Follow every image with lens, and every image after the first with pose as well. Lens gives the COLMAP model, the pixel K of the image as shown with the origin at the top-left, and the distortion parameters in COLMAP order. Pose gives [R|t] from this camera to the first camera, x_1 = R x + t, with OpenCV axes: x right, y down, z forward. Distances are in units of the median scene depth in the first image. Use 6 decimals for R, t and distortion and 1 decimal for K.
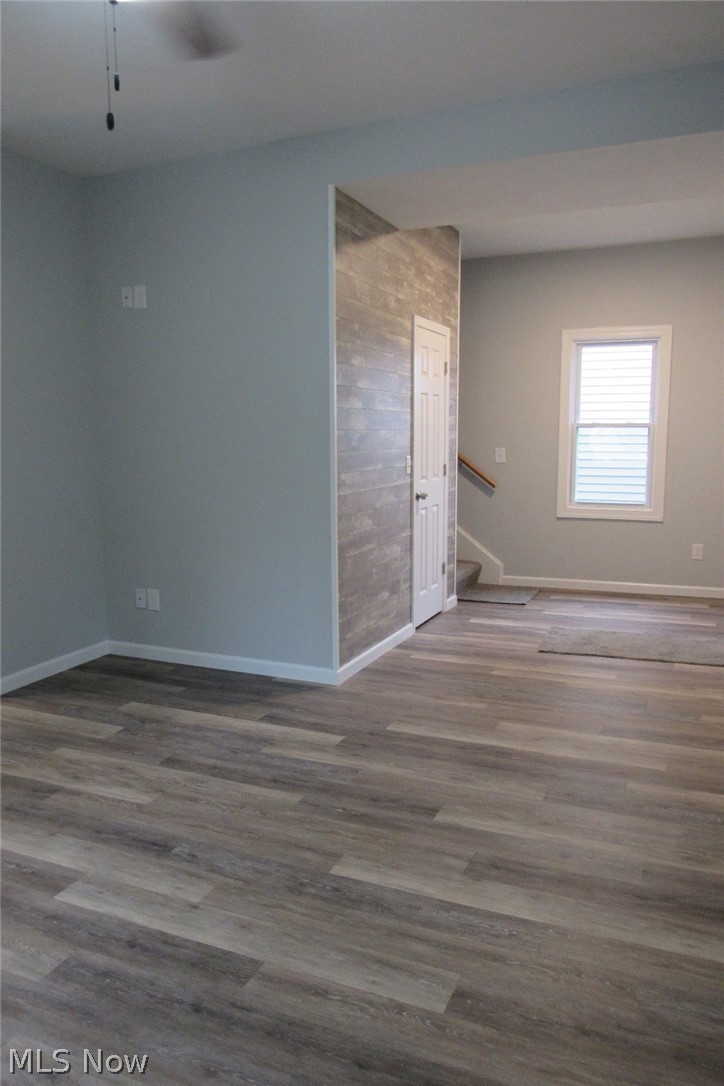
lens RADIAL K [[775.9, 0, 362.0], [0, 775.9, 543.0], [0, 0, 1]] dist [-0.025759, 0.003145]
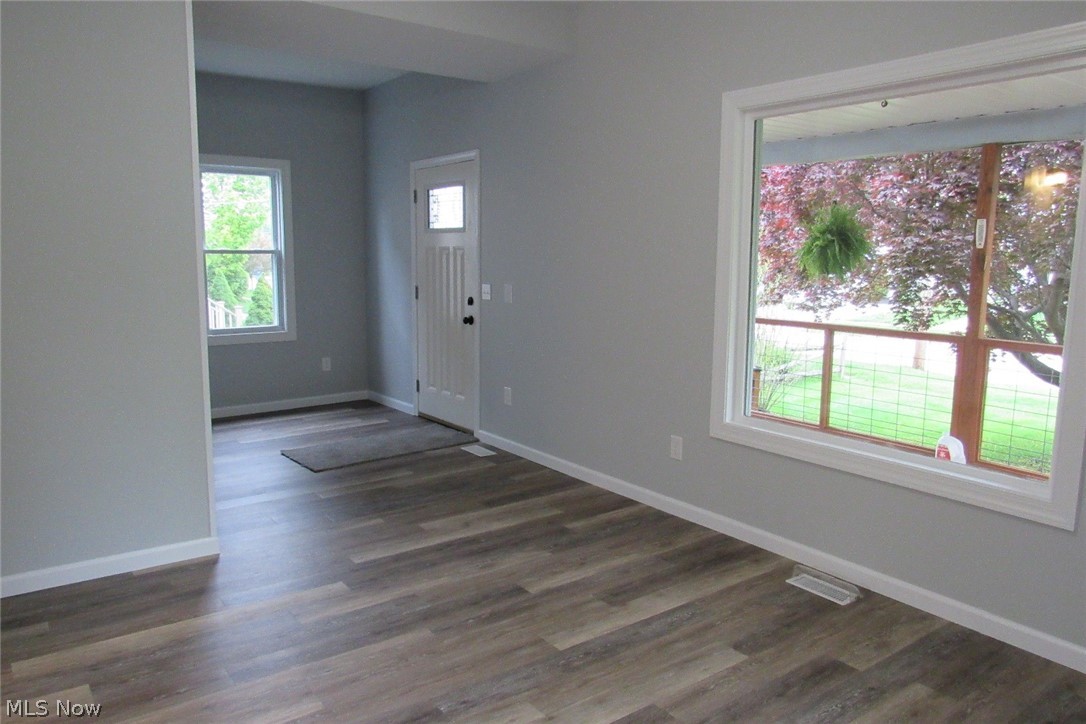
lens RADIAL K [[775.9, 0, 543.0], [0, 775.9, 362.0], [0, 0, 1]] dist [-0.025759, 0.003145]
pose [[0.508538, -0.113231, 0.853562, -0.935973], [0.111731, 0.991612, 0.064976, -0.076723], [-0.853760, 0.062327, 0.516924, 0.368163]]
